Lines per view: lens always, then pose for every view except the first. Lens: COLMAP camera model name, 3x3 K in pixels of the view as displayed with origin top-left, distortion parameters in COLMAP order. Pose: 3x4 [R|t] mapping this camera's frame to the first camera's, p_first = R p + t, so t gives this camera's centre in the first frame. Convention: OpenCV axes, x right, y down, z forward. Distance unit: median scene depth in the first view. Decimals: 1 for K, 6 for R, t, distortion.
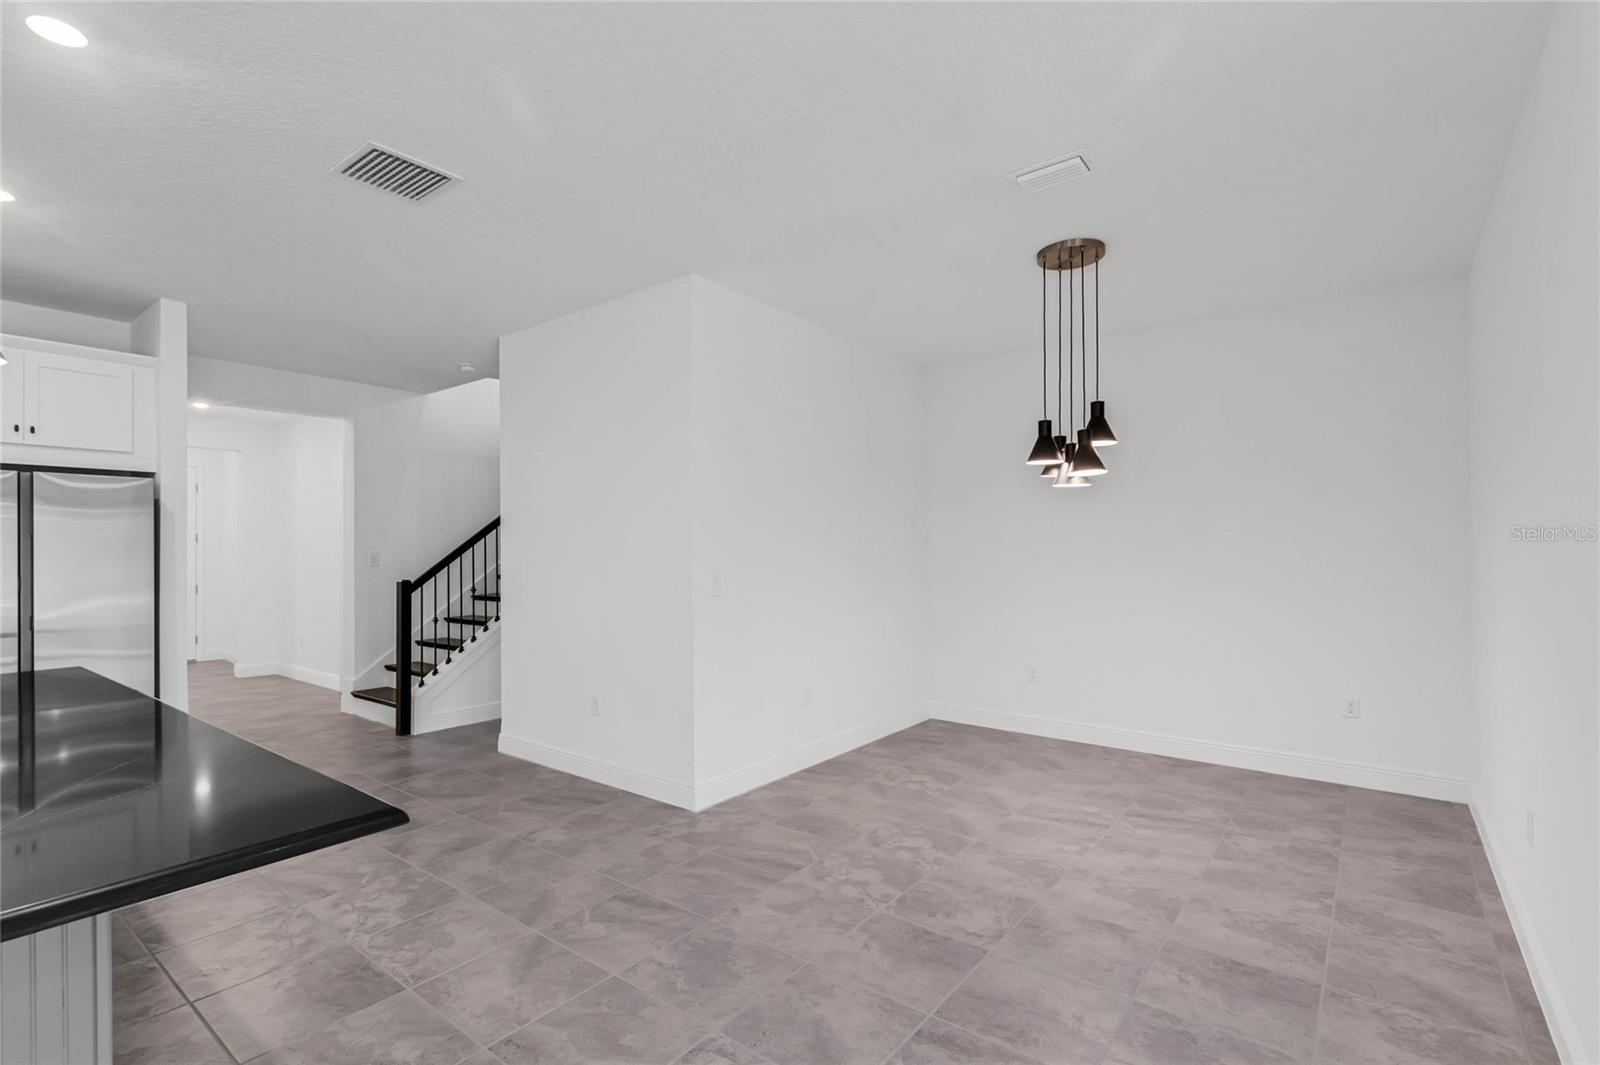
lens RADIAL K [[763.6, 0, 778.8], [0, 763.6, 548.8], [0, 0, 1]] dist [0.003107, 0.000361]
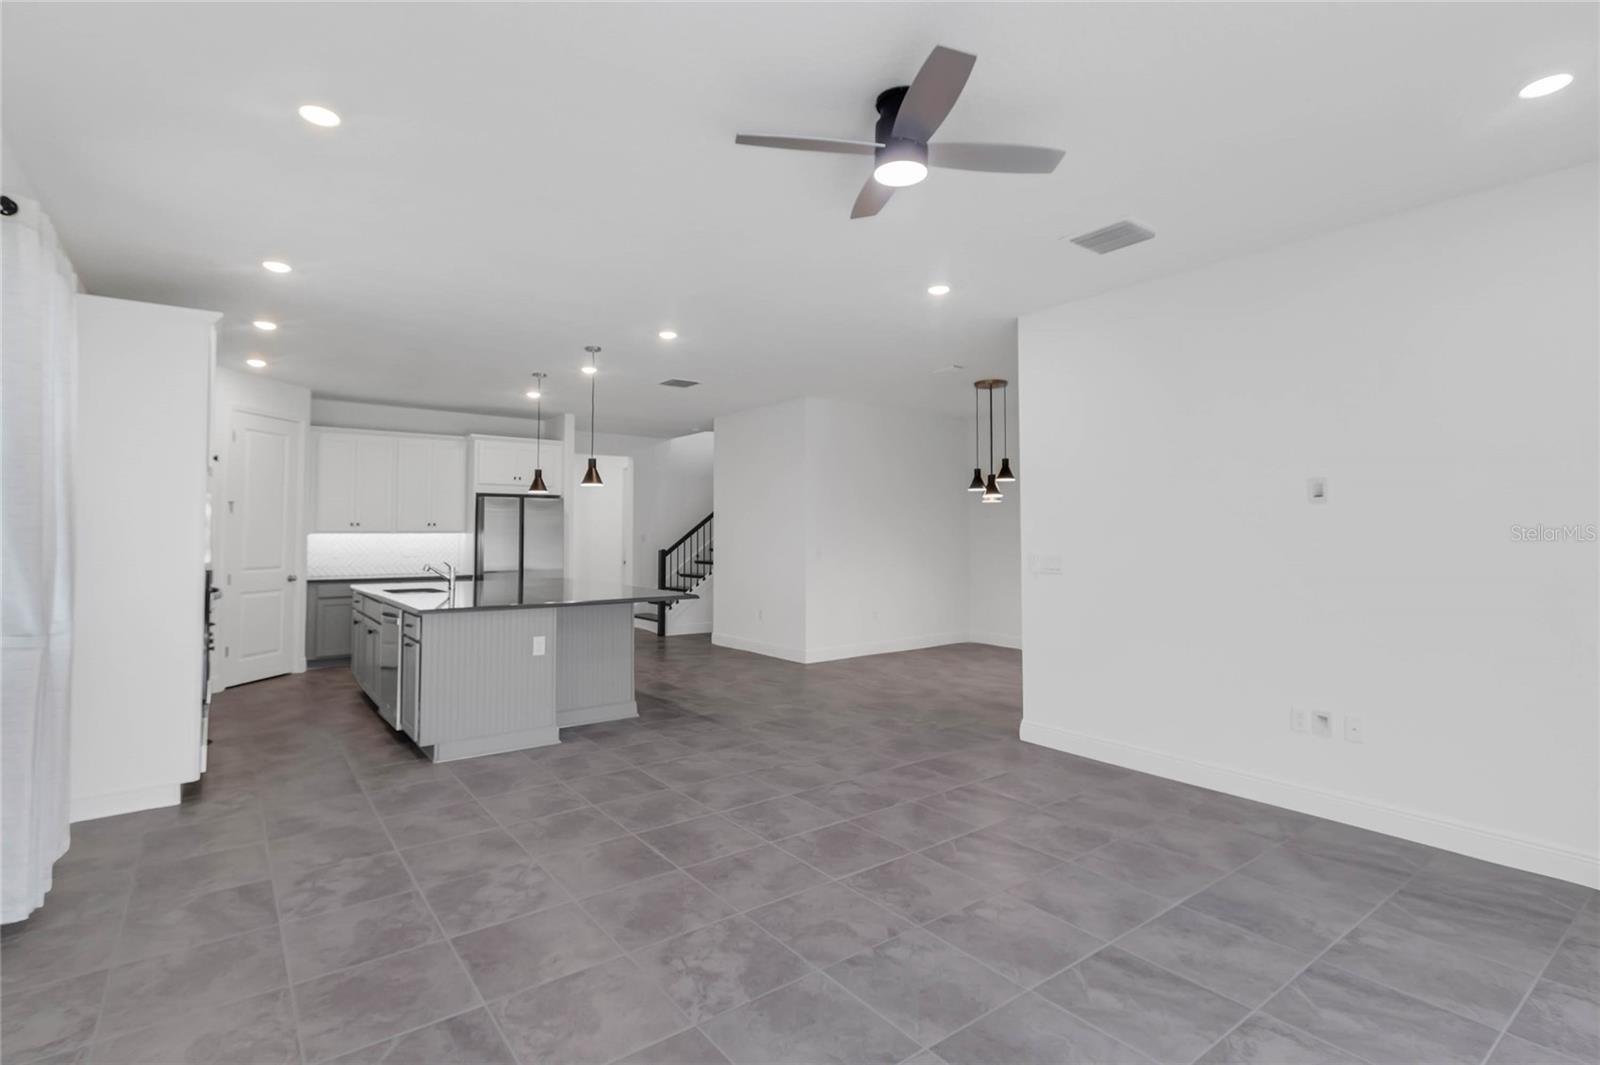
lens RADIAL K [[811.6, 0, 800.0], [0, 811.6, 532.5], [0, 0, 1]] dist [0.000977, 0.000327]
pose [[0.970914, 0.007533, -0.239311, 0.259158], [-0.007629, 0.999971, 0.000524, -0.001266], [0.239308, 0.001317, 0.970943, -0.717501]]
